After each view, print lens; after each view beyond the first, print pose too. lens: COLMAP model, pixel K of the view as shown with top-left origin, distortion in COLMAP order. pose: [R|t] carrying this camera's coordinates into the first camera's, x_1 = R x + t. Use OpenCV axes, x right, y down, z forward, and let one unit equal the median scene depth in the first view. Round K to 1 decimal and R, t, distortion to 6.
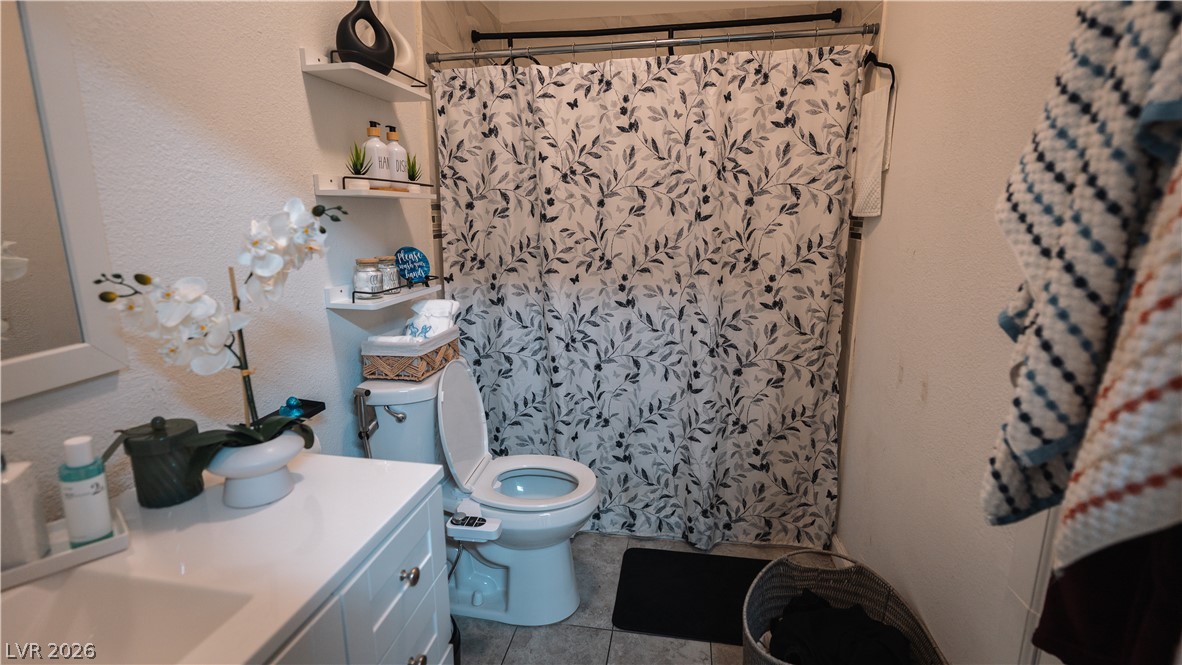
lens RADIAL K [[538.6, 0, 586.6], [0, 538.6, 329.6], [0, 0, 1]] dist [-0.007694, 0.000779]
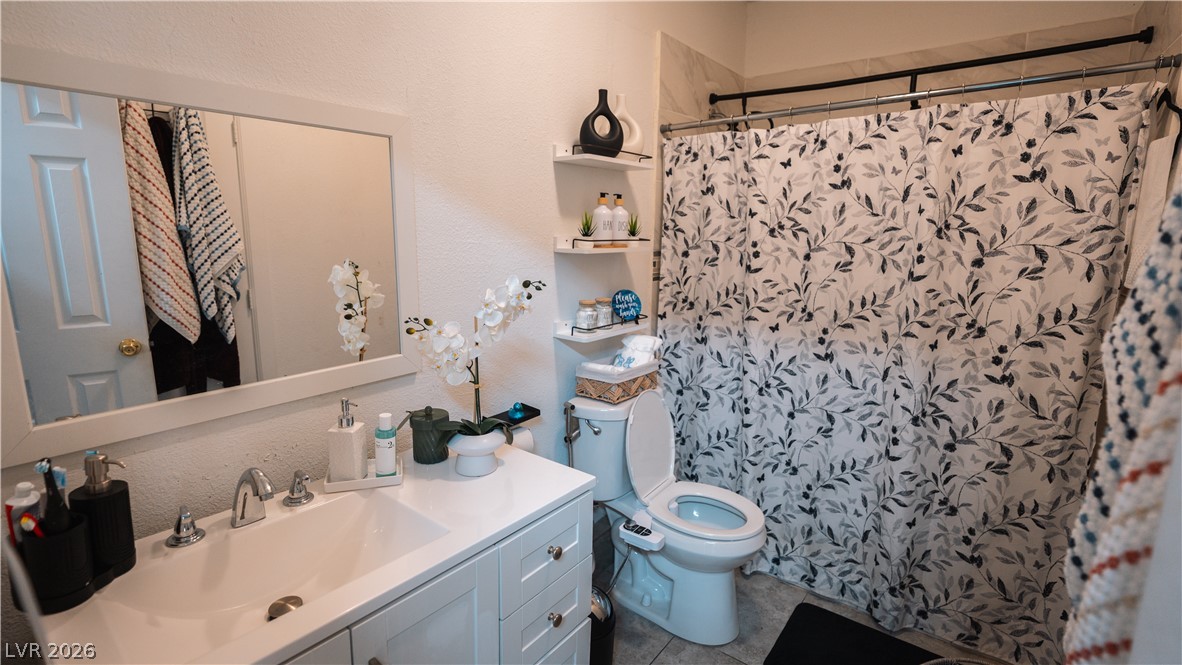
lens RADIAL K [[538.6, 0, 586.6], [0, 538.6, 329.6], [0, 0, 1]] dist [-0.007694, 0.000779]
pose [[0.881804, 0.096450, -0.461648, 0.145762], [-0.110232, 0.993902, -0.002906, -0.049349], [0.458552, 0.053451, 0.887059, -0.094277]]
